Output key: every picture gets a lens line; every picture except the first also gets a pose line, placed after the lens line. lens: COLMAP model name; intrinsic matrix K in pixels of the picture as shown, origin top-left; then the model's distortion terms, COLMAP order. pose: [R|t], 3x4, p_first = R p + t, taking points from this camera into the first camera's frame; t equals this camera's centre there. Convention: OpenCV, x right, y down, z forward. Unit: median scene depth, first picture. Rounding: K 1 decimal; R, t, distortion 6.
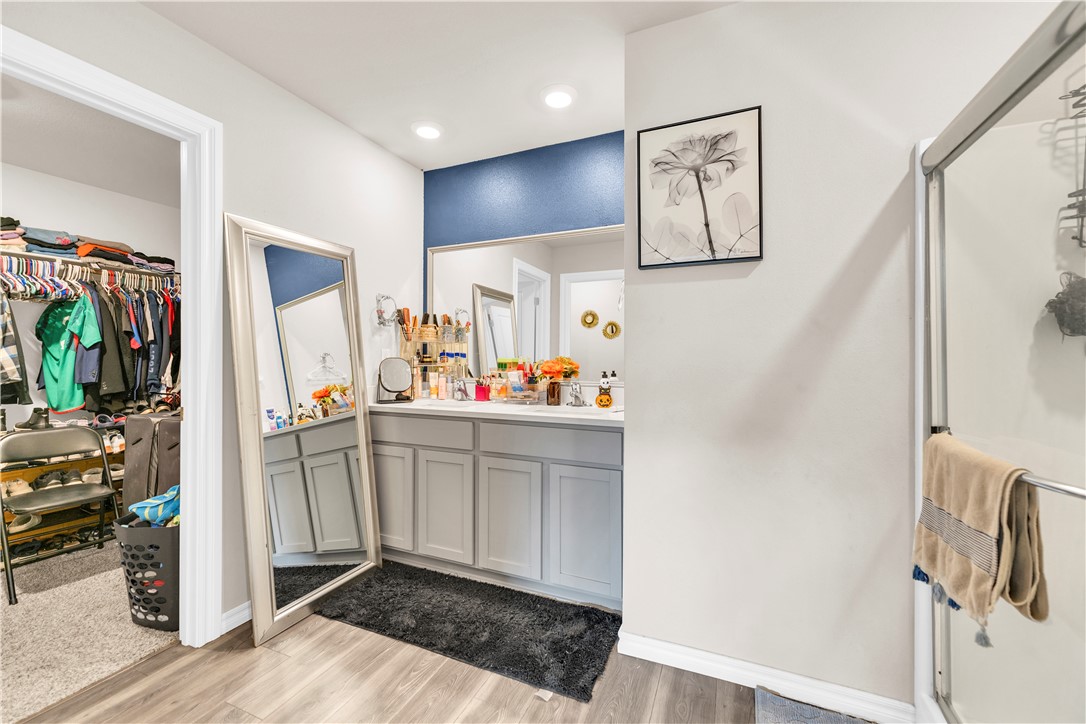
lens RADIAL K [[445.1, 0, 540.2], [0, 445.1, 359.0], [0, 0, 1]] dist [0.001239, 0.000704]
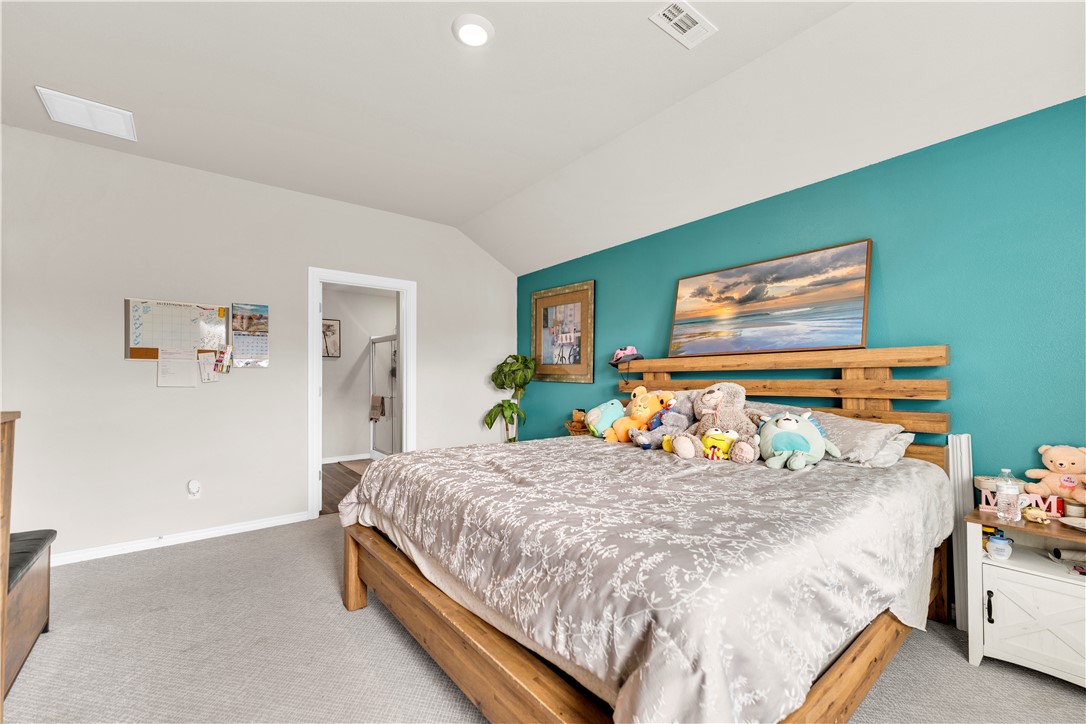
lens RADIAL K [[445.1, 0, 536.9], [0, 445.1, 373.2], [0, 0, 1]] dist [0.001239, 0.000704]
pose [[0.459480, 0.012245, 0.888104, -2.283734], [-0.002741, 0.999920, -0.012369, -0.033039], [-0.888184, 0.003249, 0.459477, -2.468535]]
